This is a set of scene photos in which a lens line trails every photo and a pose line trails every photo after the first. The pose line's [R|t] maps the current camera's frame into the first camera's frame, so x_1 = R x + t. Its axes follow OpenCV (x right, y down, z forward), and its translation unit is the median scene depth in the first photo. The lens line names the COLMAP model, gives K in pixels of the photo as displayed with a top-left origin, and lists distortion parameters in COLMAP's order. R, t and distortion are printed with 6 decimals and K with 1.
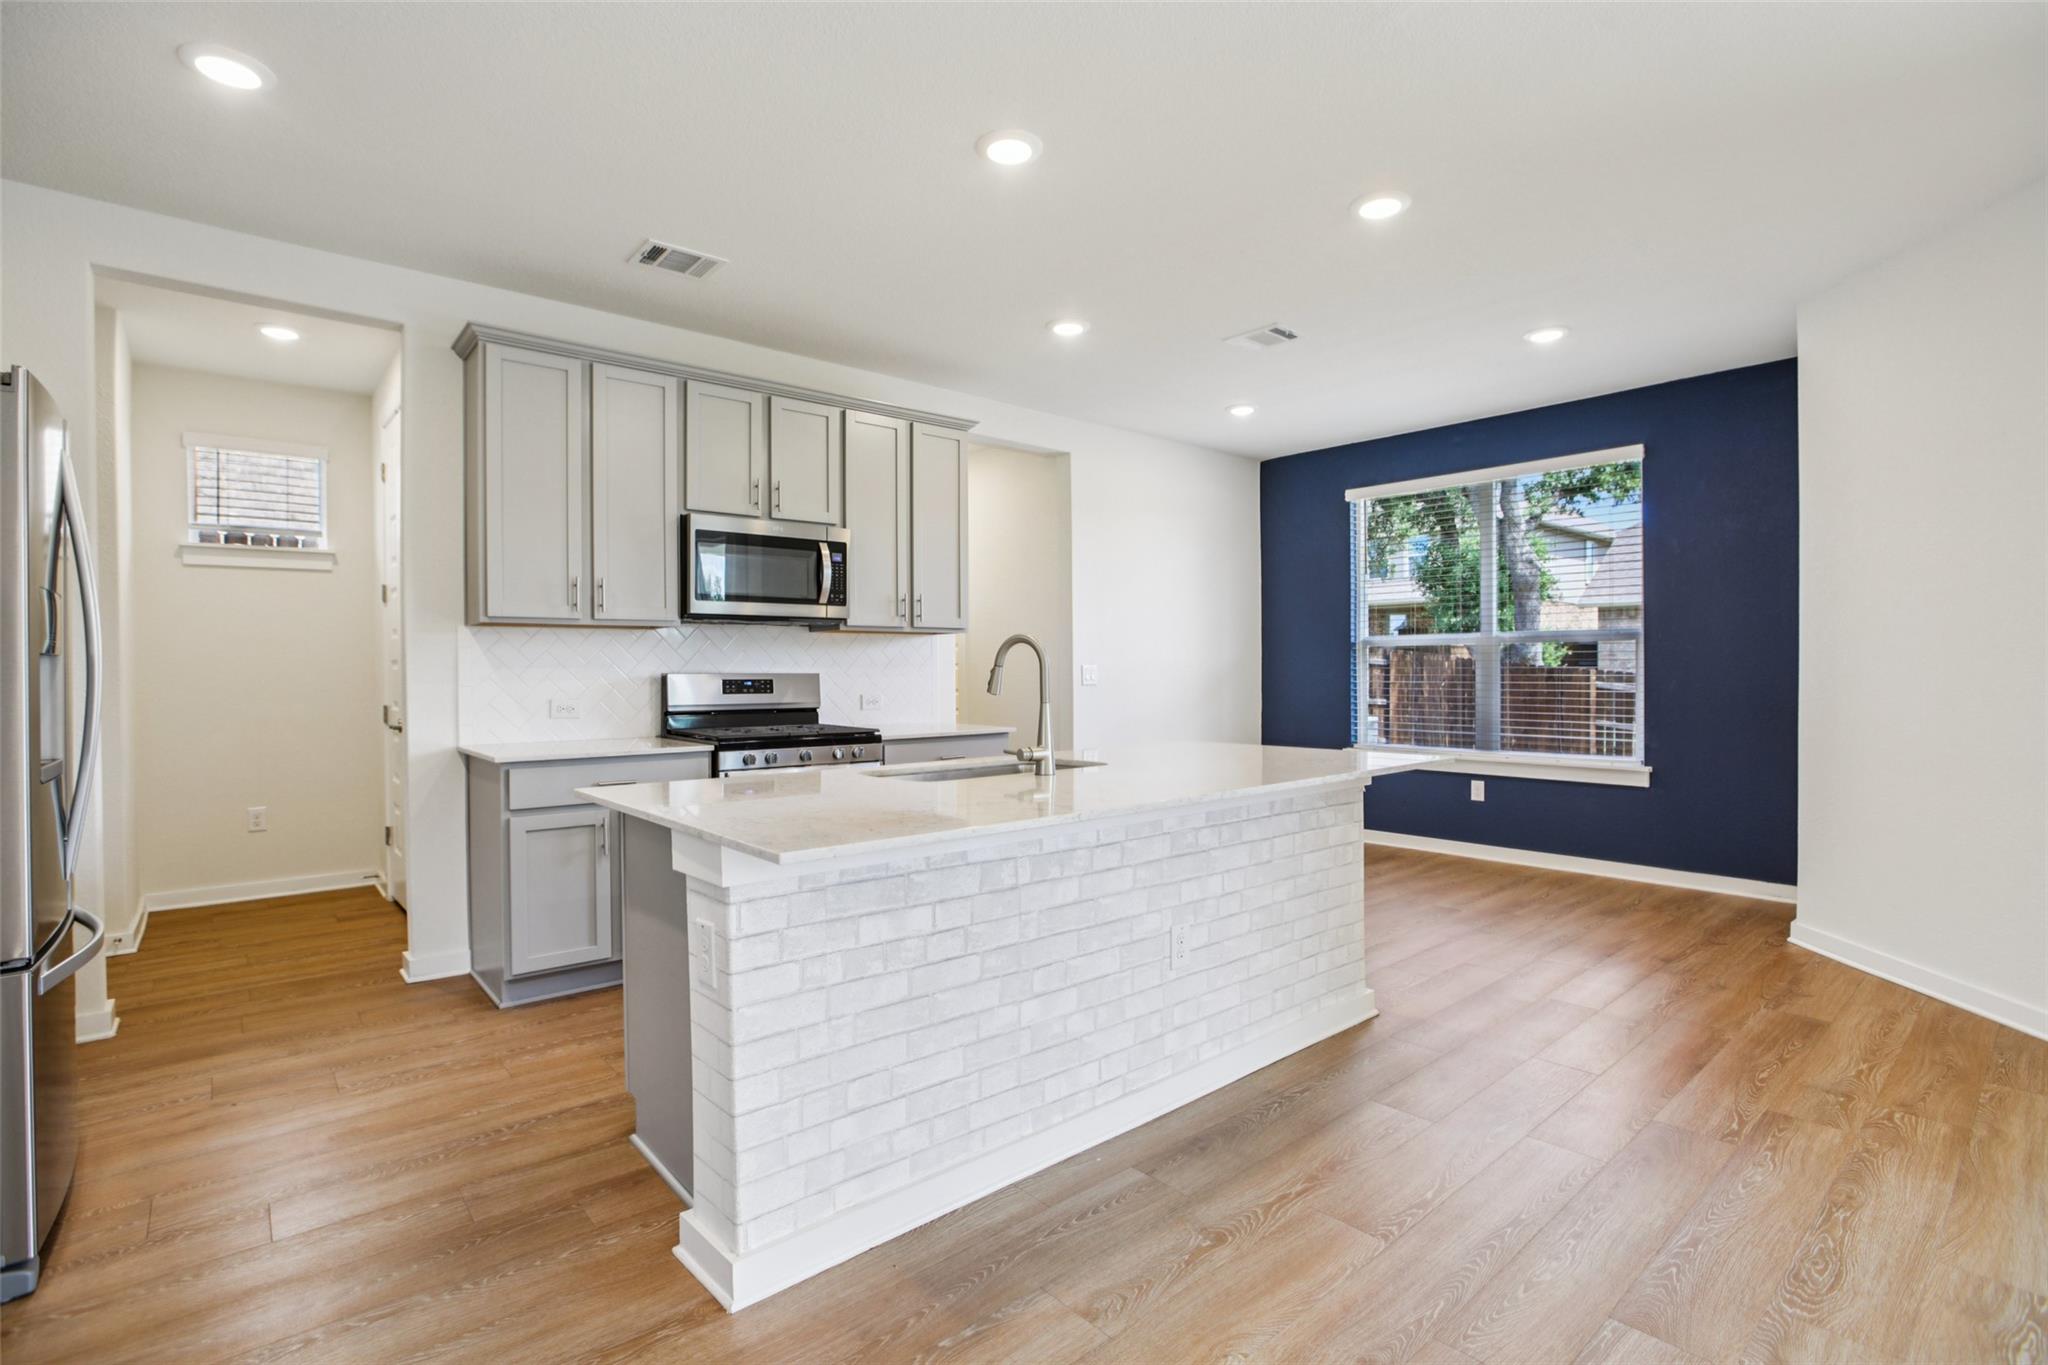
lens RADIAL K [[971.6, 0, 1019.5], [0, 971.6, 672.0], [0, 0, 1]] dist [-0.041816, 0.023936]
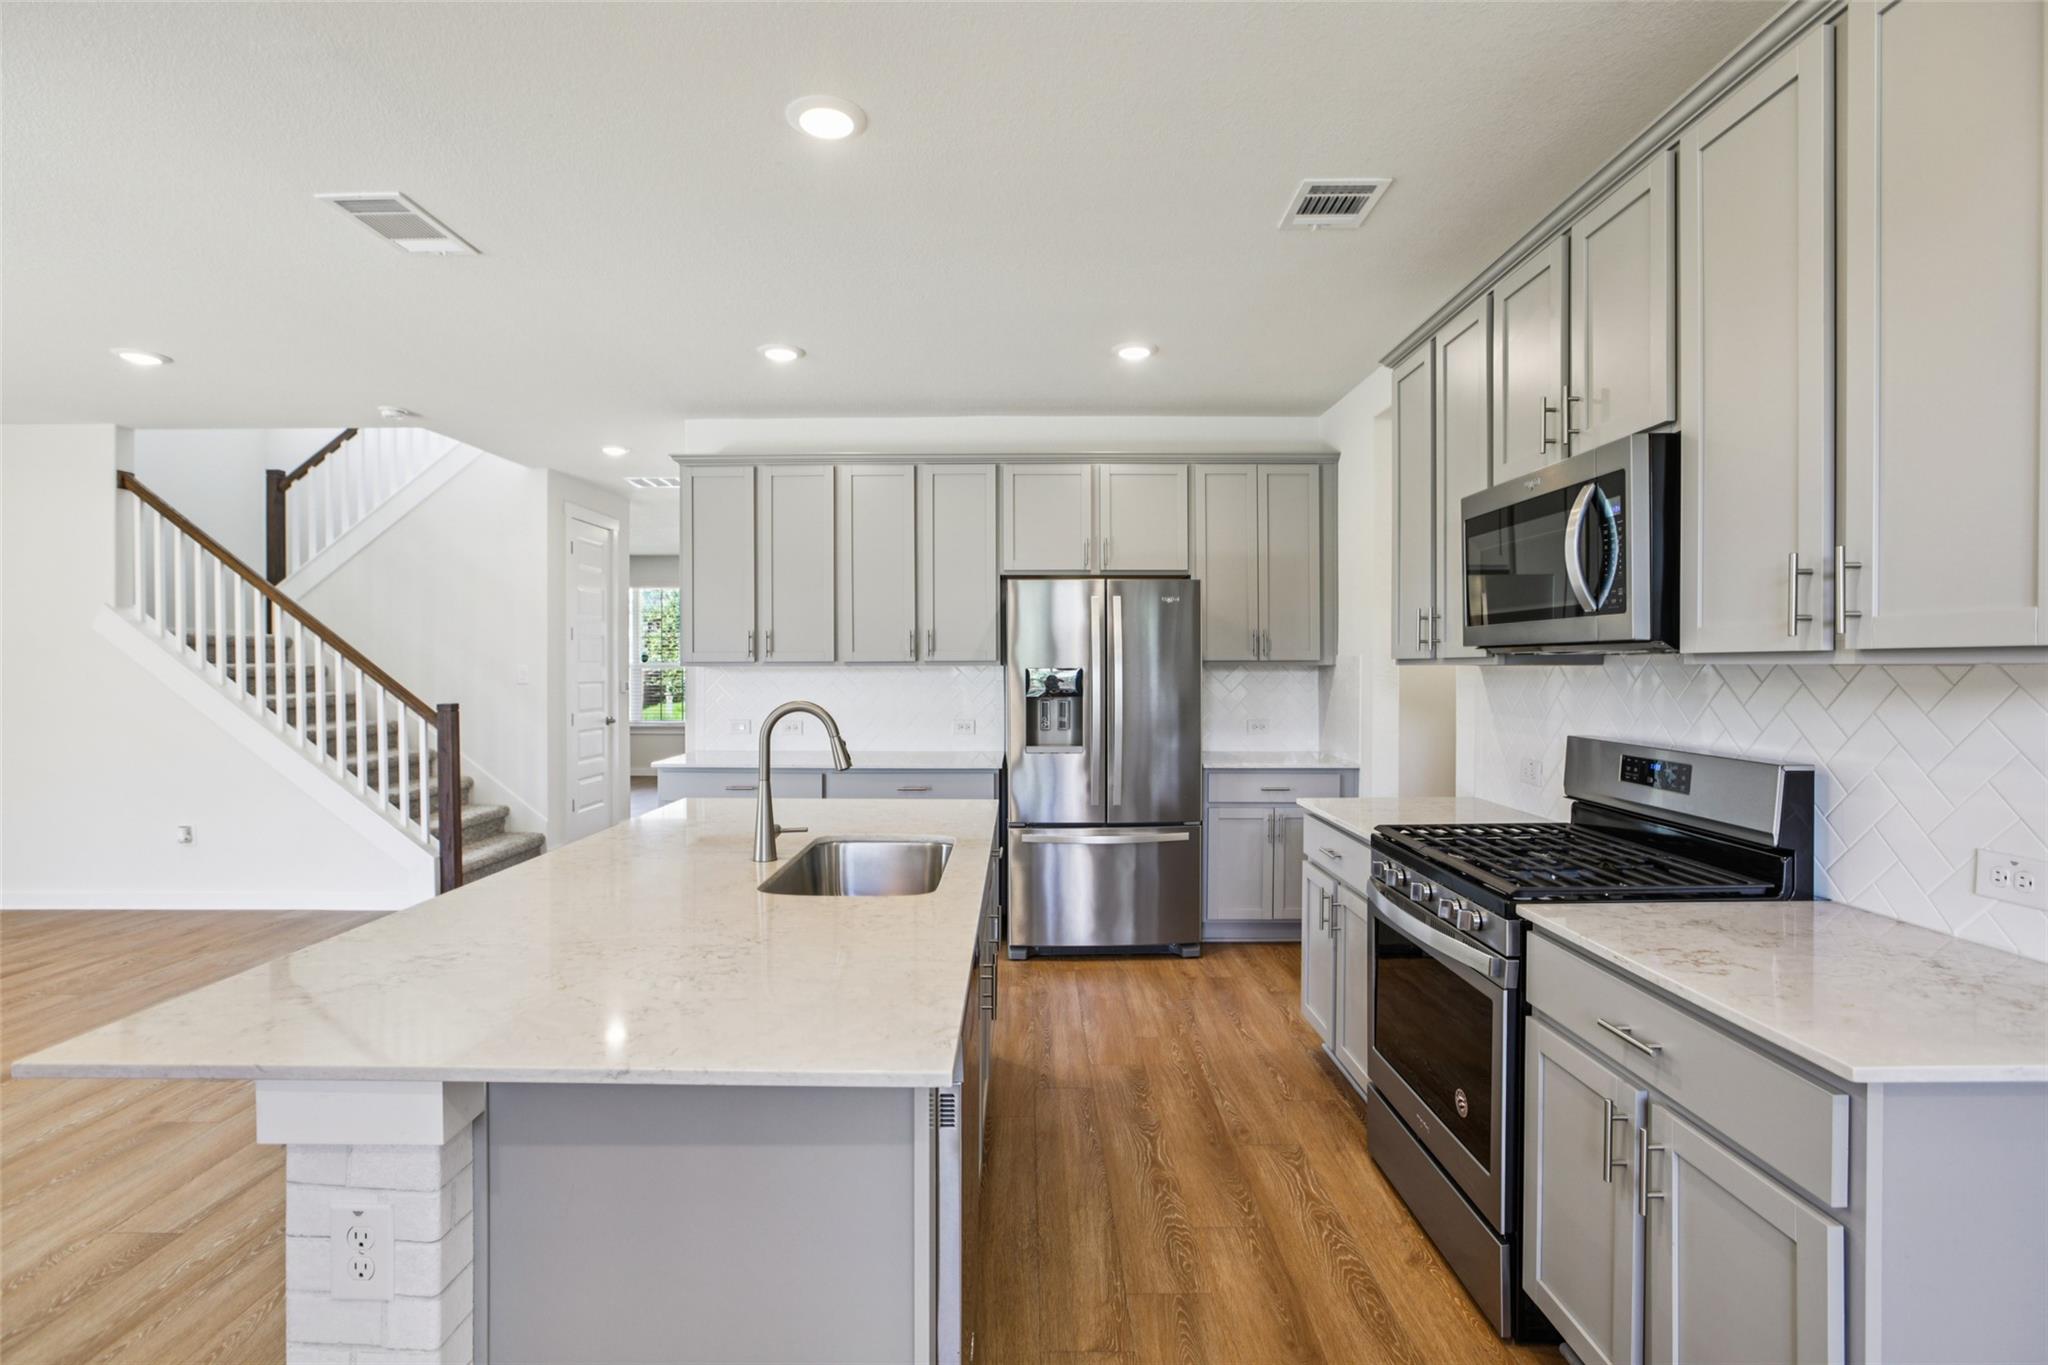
lens RADIAL K [[971.6, 0, 1019.5], [0, 971.6, 672.0], [0, 0, 1]] dist [-0.041816, 0.023936]
pose [[-0.652716, 0.013348, -0.757485, 0.534660], [0.004856, 0.999898, 0.013436, -0.077700], [0.757587, 0.005091, -0.652715, 1.730153]]
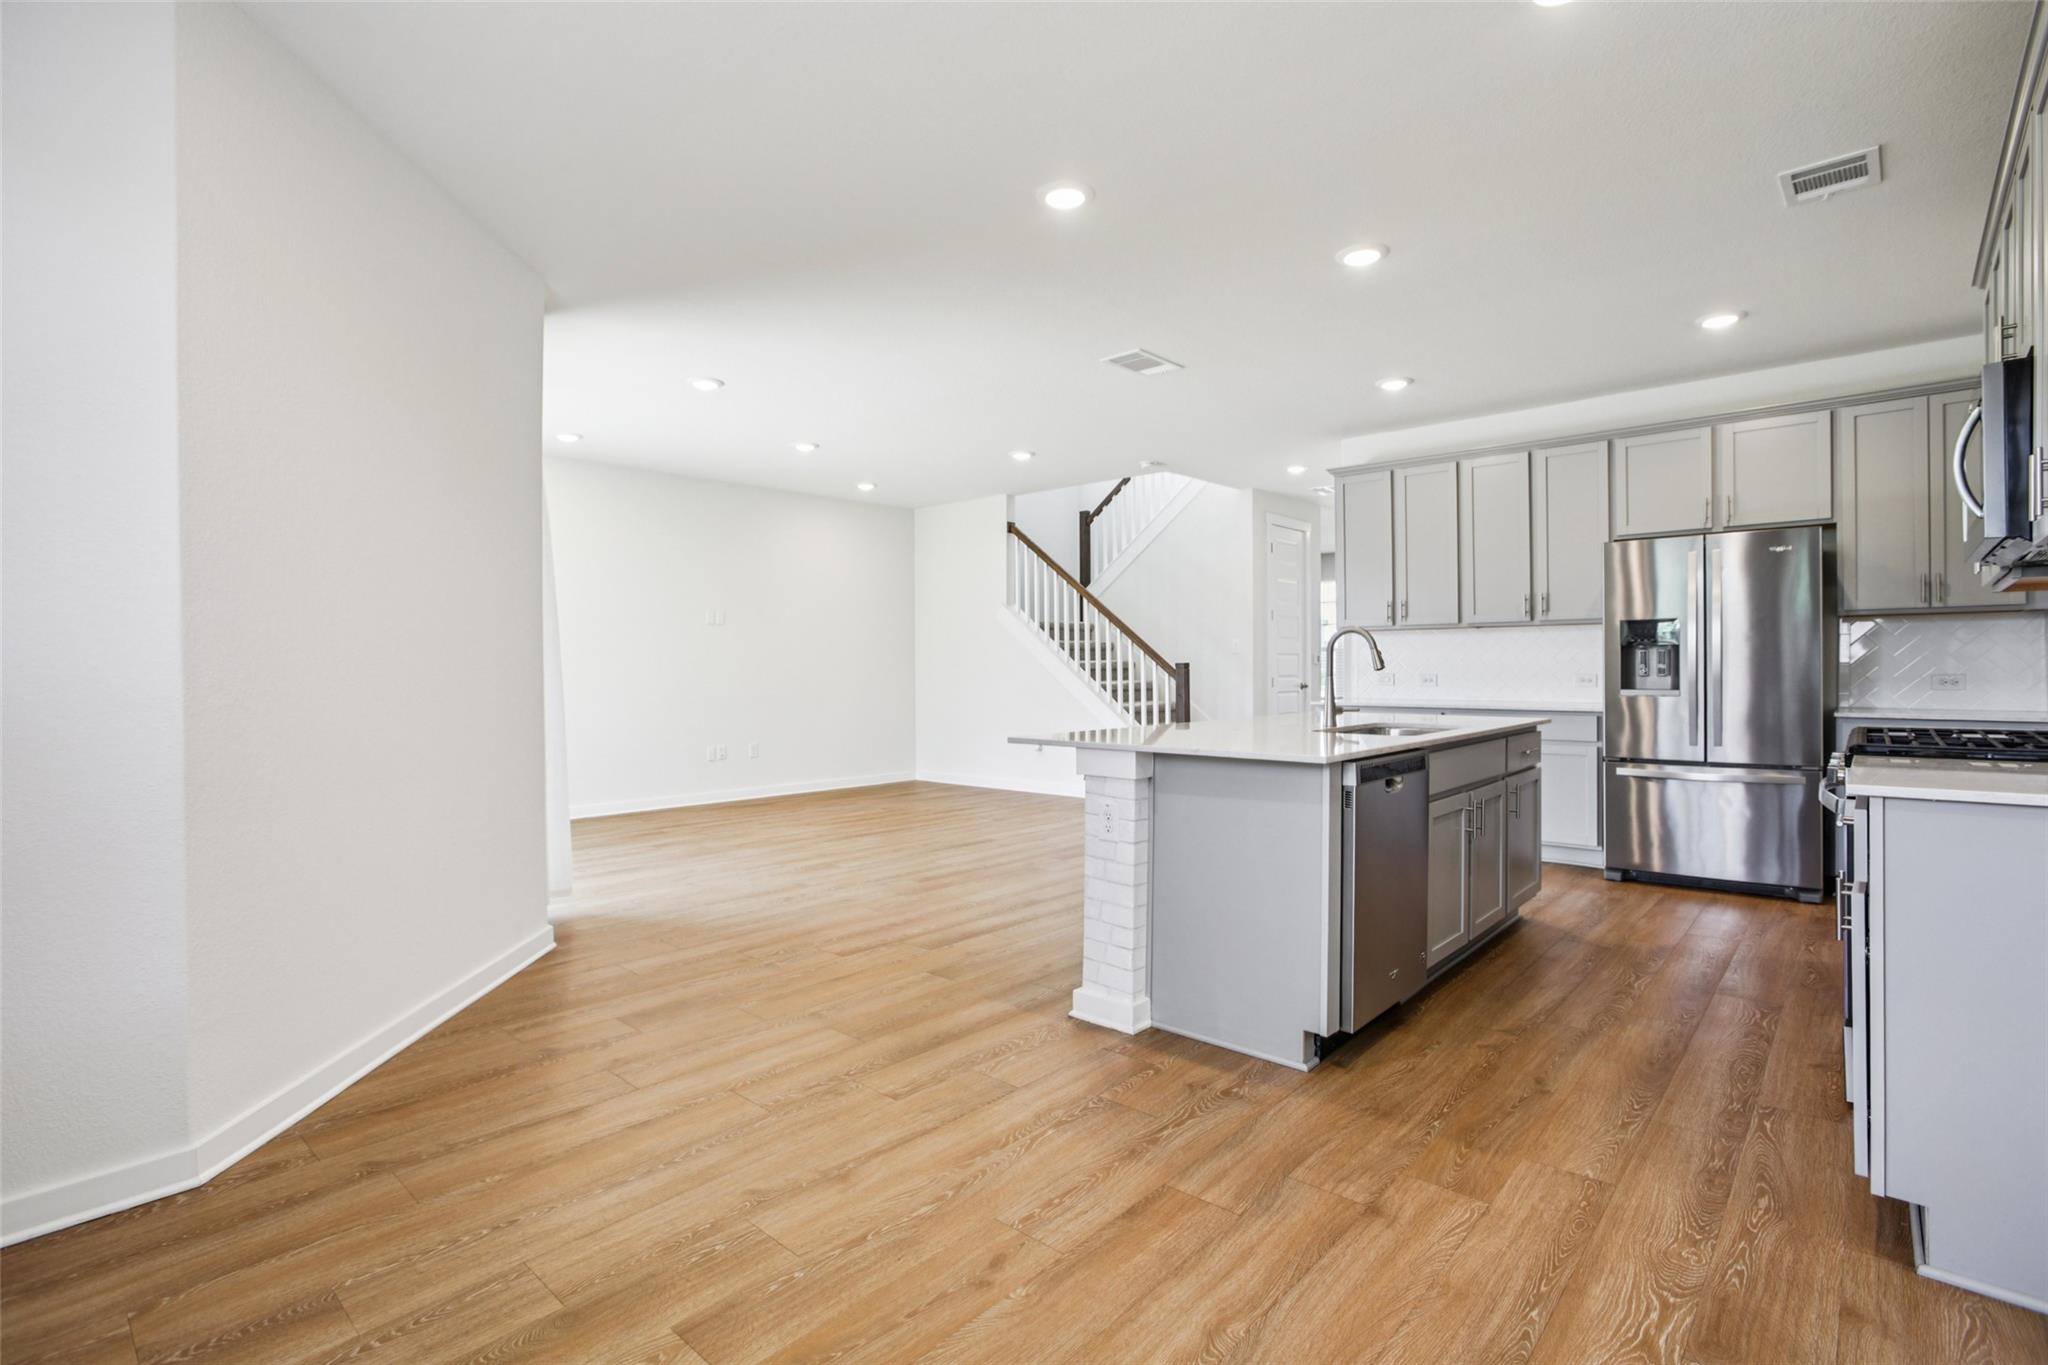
lens RADIAL K [[971.6, 0, 1019.5], [0, 971.6, 672.0], [0, 0, 1]] dist [-0.041816, 0.023936]
pose [[-0.991552, 0.010627, -0.129275, 0.649997], [0.009721, 0.999924, 0.007641, 0.010733], [0.129346, 0.006319, -0.991579, 2.321599]]
